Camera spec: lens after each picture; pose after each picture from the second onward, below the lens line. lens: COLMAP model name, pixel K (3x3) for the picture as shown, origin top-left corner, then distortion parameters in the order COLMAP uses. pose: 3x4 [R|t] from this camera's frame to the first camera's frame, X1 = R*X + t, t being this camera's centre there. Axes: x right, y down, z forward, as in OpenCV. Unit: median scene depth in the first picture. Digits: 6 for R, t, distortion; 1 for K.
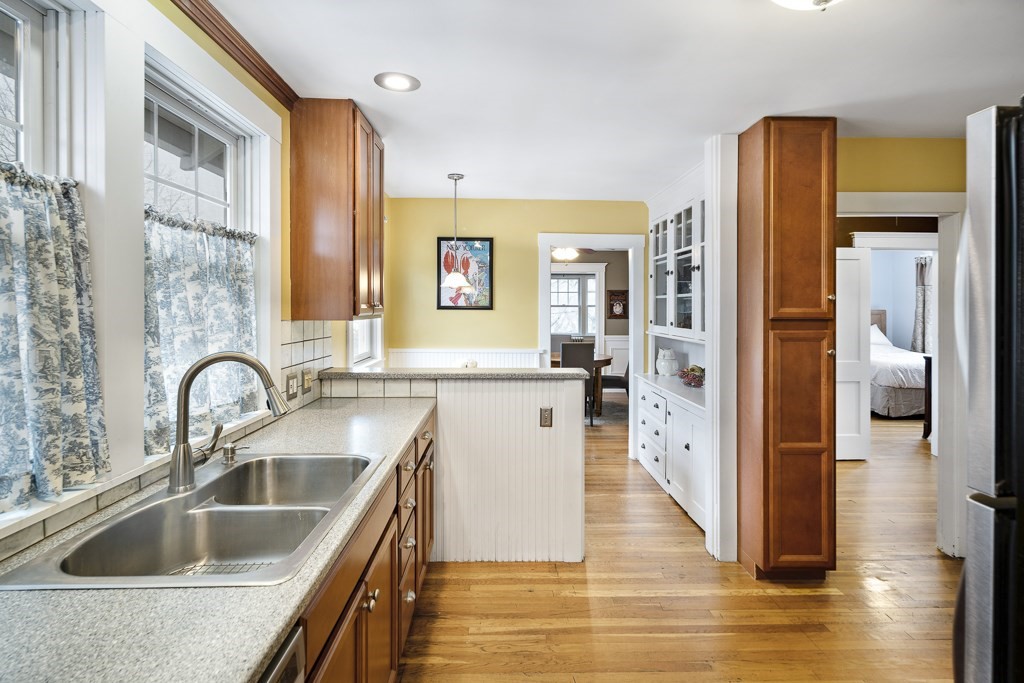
lens RADIAL K [[501.5, 0, 515.8], [0, 501.5, 309.9], [0, 0, 1]] dist [0.000110, -0.000012]
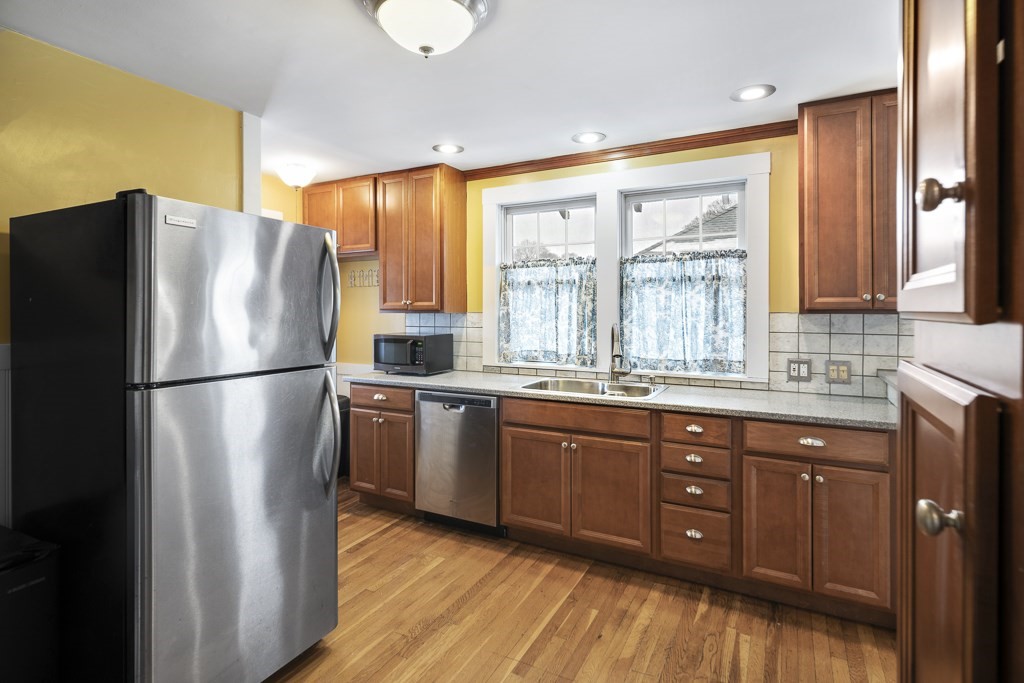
lens RADIAL K [[501.5, 0, 515.8], [0, 501.5, 309.9], [0, 0, 1]] dist [0.000110, -0.000012]
pose [[-0.490463, 0.003013, -0.871457, 0.689976], [-0.003502, 0.999979, 0.005428, 0.007447], [0.871455, 0.005714, -0.490442, 0.779029]]
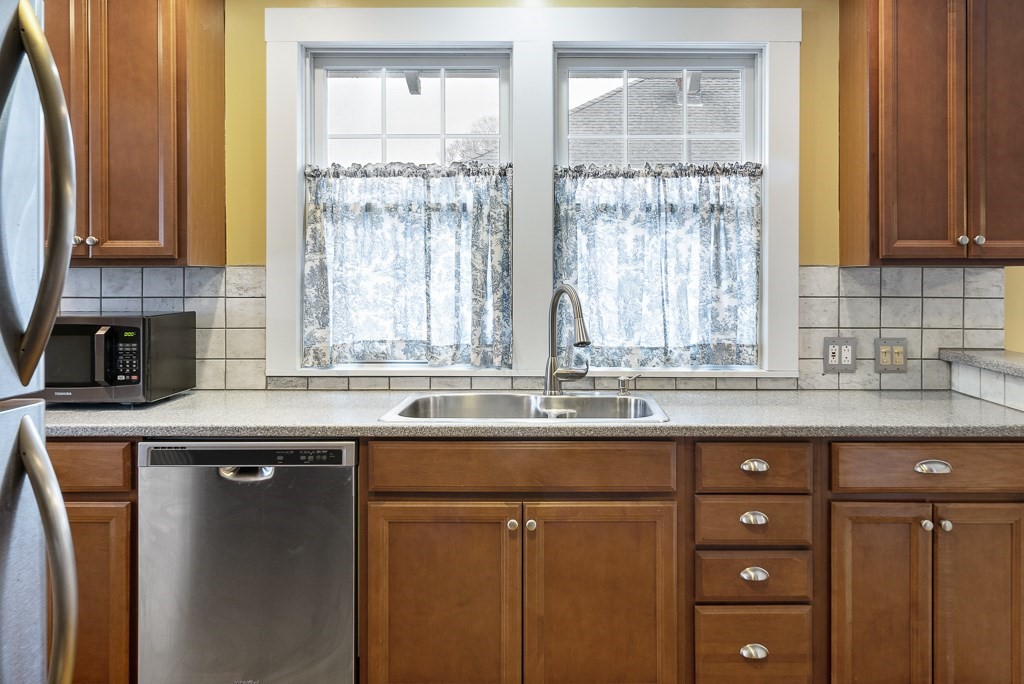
lens RADIAL K [[783.6, 0, 557.3], [0, 783.6, 279.0], [0, 0, 1]] dist [-0.002412, -0.000277]
pose [[-0.034751, 0.004802, -0.999384, 0.568752], [-0.006954, 0.999963, 0.005047, 0.028724], [0.999372, 0.007125, -0.034717, 0.485344]]
